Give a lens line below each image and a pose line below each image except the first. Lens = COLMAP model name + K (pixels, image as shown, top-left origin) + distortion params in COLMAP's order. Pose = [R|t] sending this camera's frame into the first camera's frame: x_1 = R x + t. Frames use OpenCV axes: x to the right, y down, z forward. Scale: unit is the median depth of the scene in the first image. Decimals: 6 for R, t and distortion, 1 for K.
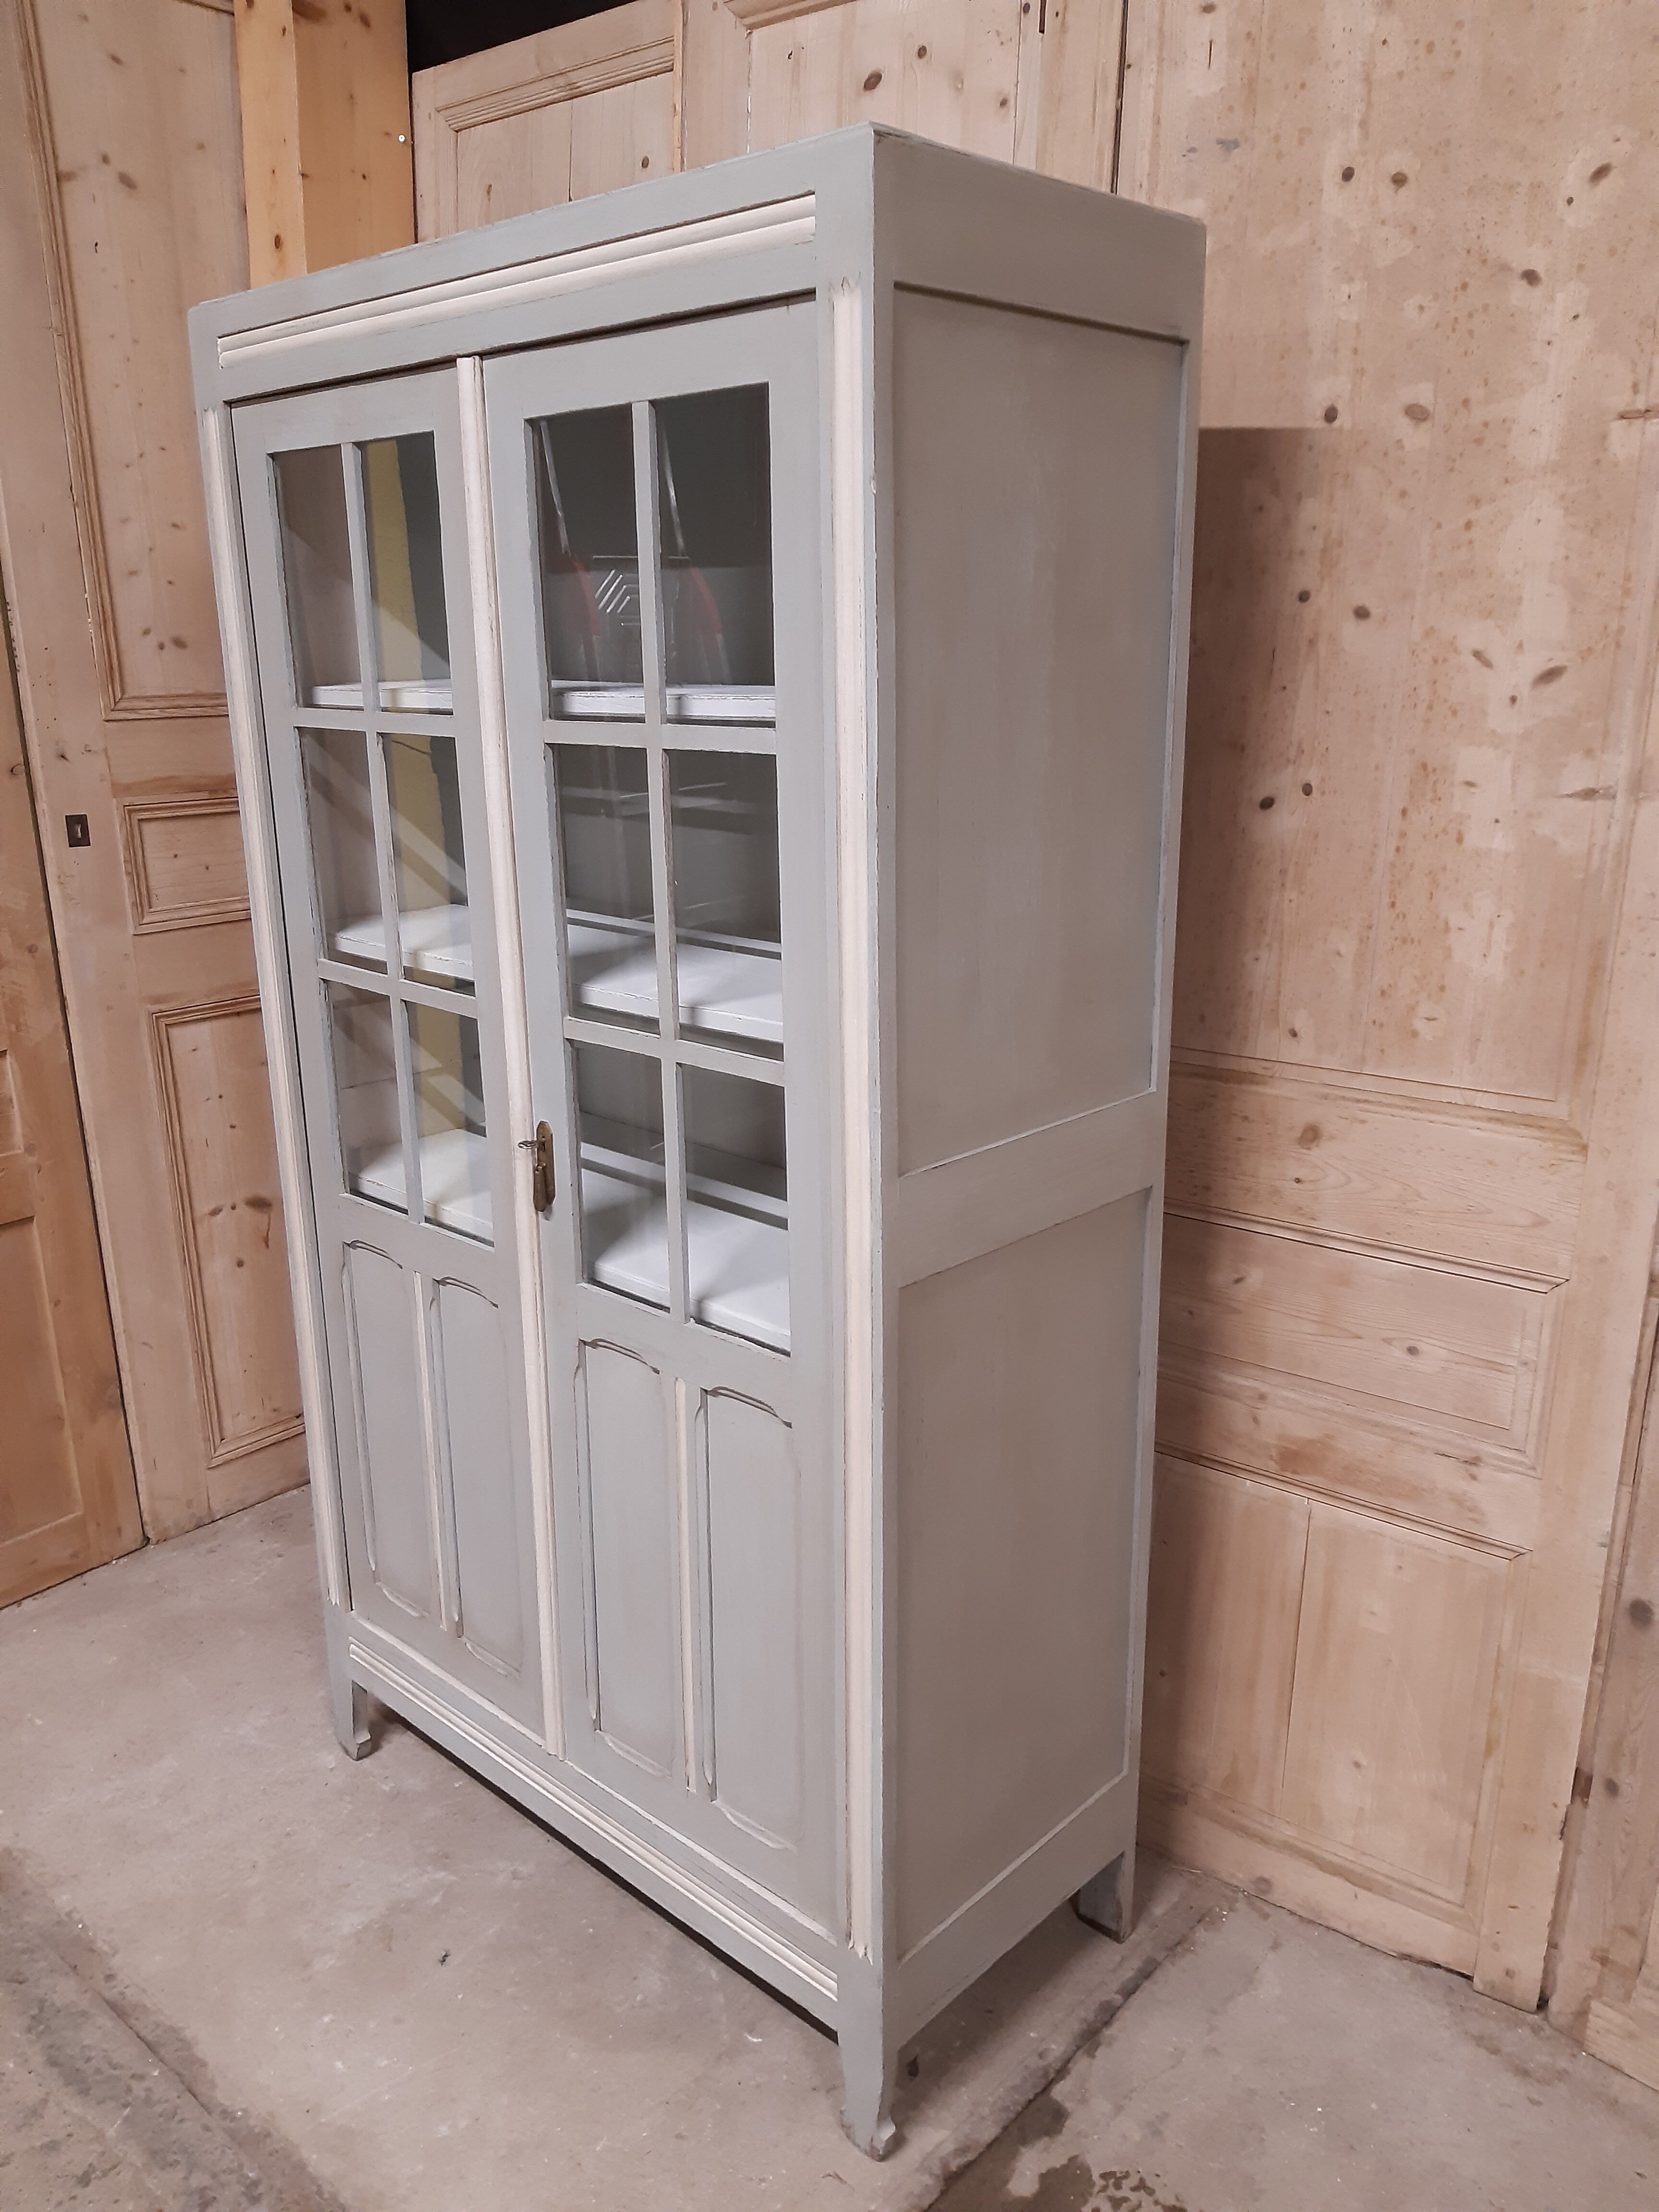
lens RADIAL K [[1681.4, 0, 812.7], [0, 1681.4, 1115.9], [0, 0, 1]] dist [0.047020, -0.091237]
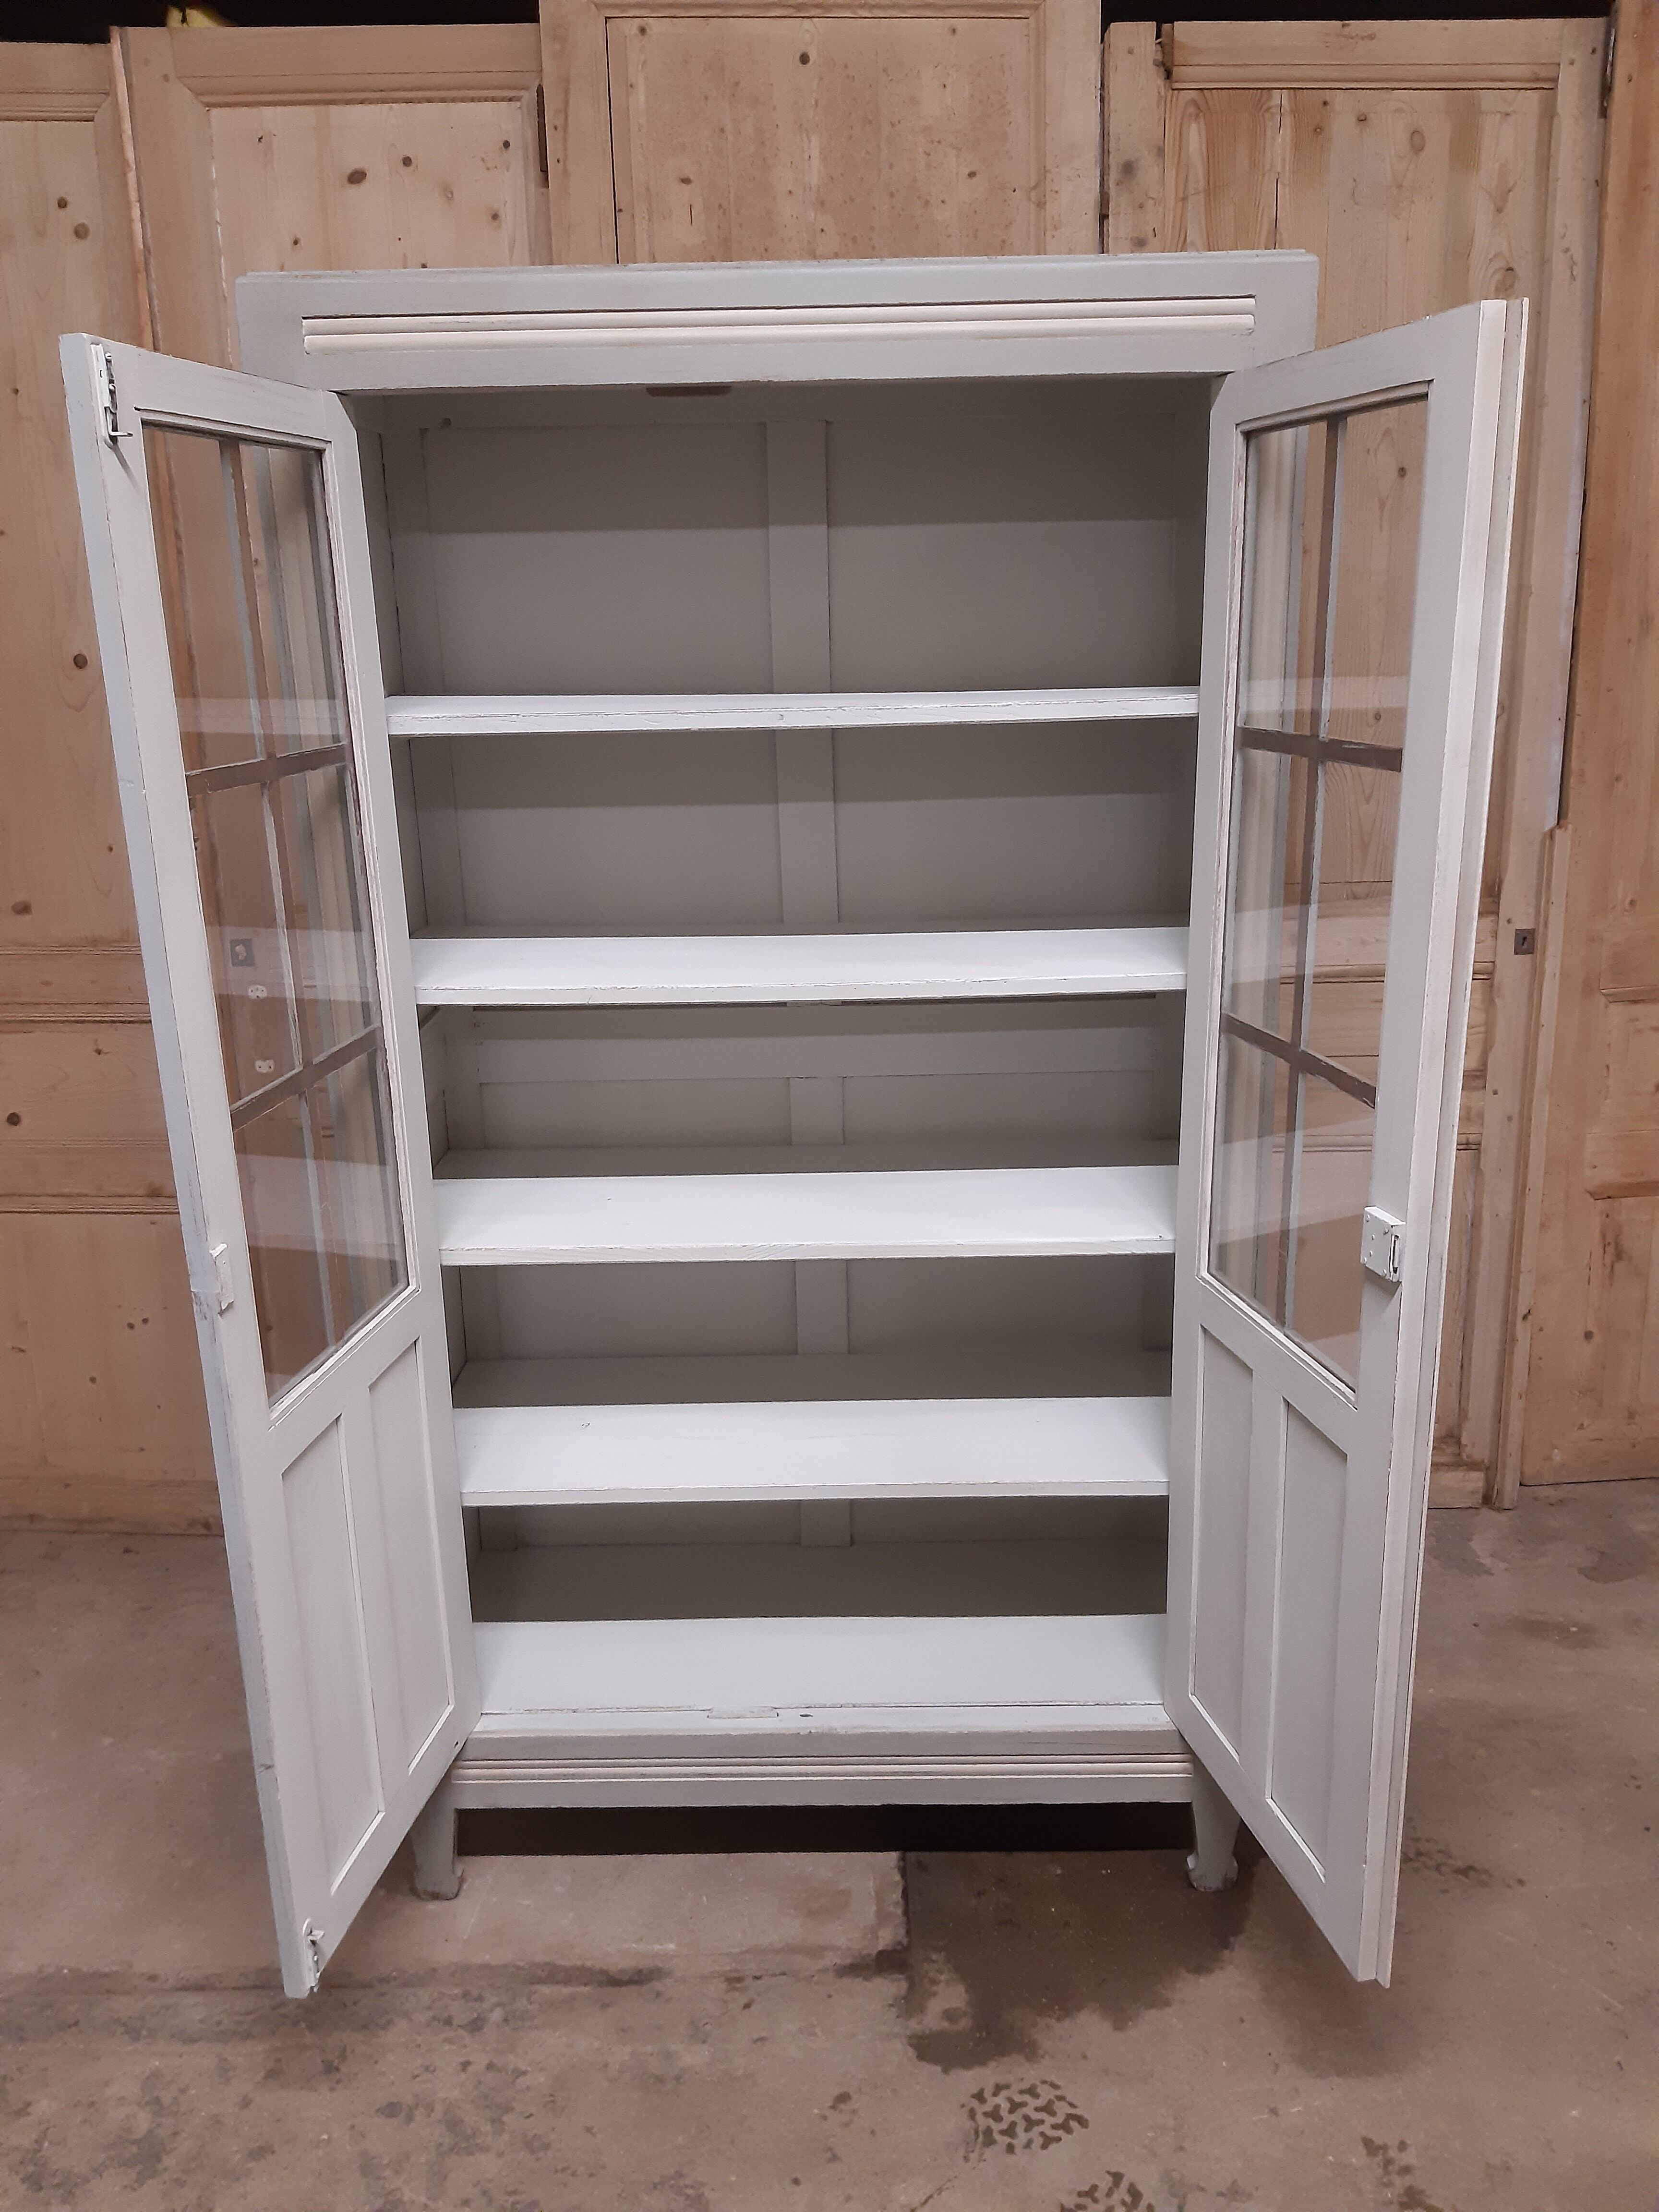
lens RADIAL K [[1666.3, 0, 846.3], [0, 1666.3, 1118.7], [0, 0, 1]] dist [0.062390, -0.113573]
pose [[0.740765, -0.211677, 0.637542, -0.712017], [0.202145, 0.975308, 0.088948, -0.003209], [-0.640628, 0.062986, 0.765264, -0.090590]]
